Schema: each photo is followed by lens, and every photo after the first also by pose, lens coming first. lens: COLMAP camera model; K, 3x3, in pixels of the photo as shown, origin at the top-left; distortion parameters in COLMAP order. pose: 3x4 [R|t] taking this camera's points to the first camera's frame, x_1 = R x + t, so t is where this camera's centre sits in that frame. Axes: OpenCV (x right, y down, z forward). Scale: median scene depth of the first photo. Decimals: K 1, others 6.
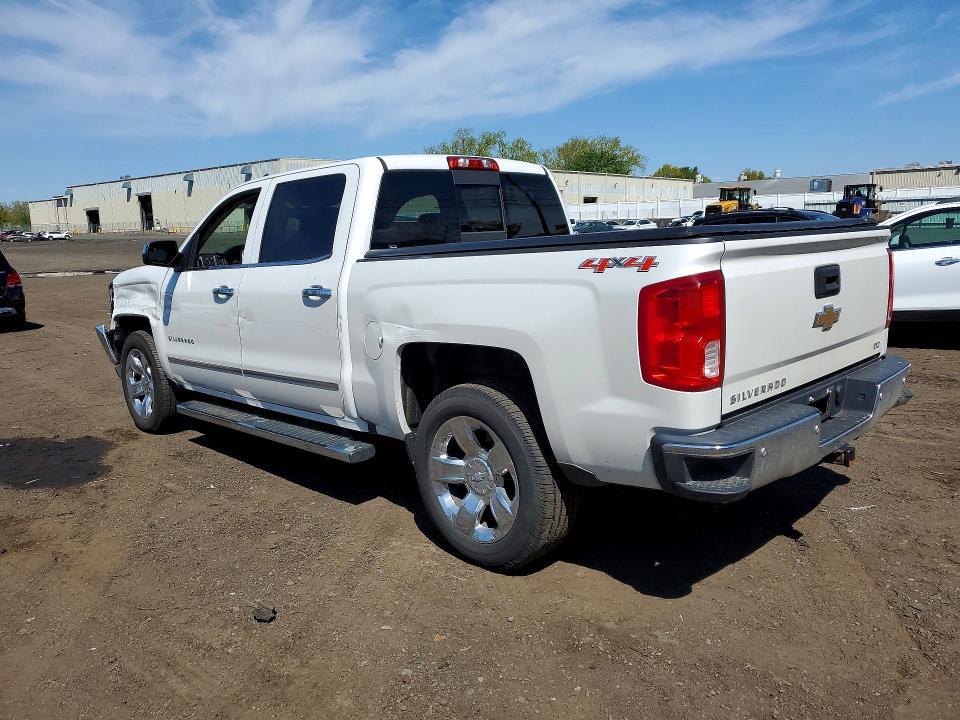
lens RADIAL K [[751.9, 0, 480.0], [0, 751.9, 360.0], [0, 0, 1]] dist [0.080134, -0.083899]
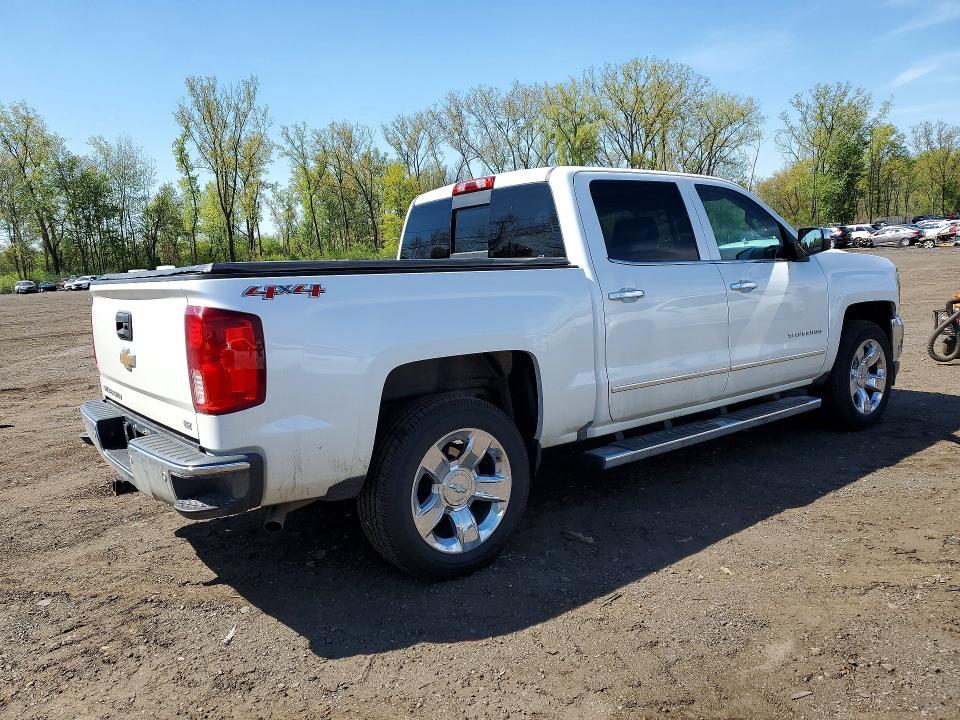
lens RADIAL K [[764.1, 0, 480.0], [0, 764.1, 360.0], [0, 0, 1]] dist [0.065060, 0.004167]
pose [[-0.139470, 0.173973, -0.974824, 0.996202], [-0.106550, 0.976093, 0.189444, -0.214296], [0.984477, 0.130289, -0.117599, 1.101476]]
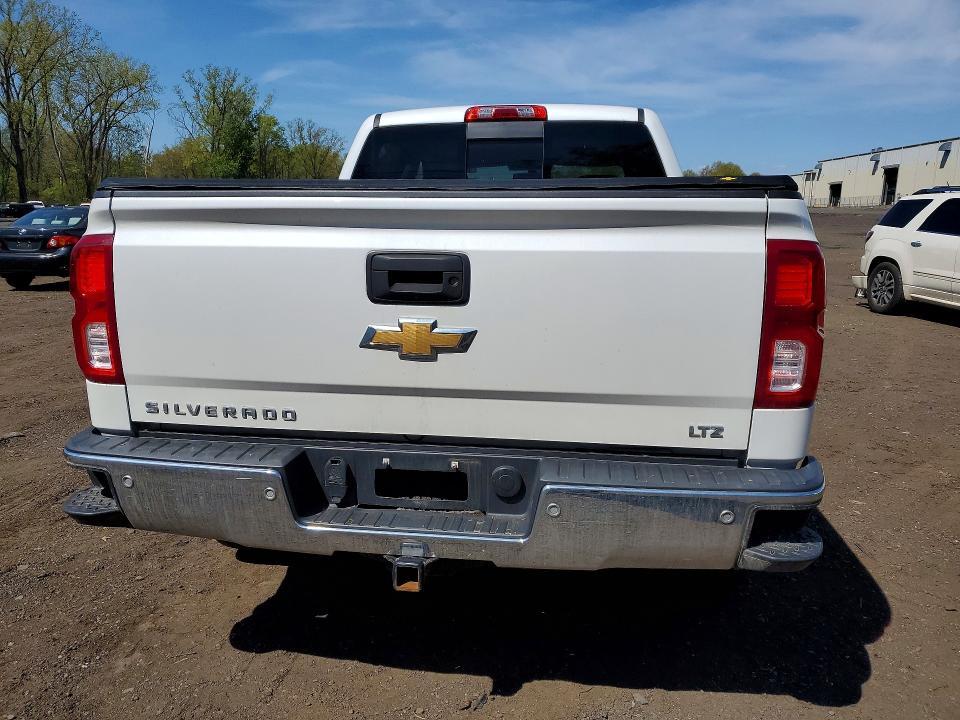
lens RADIAL K [[768.1, 0, 480.0], [0, 768.1, 360.0], [0, 0, 1]] dist [-0.001665, 0.019196]
pose [[0.591294, 0.184928, -0.784967, 0.652729], [-0.161023, 0.980827, 0.109776, -0.076980], [0.790217, 0.061488, 0.609734, 0.454293]]
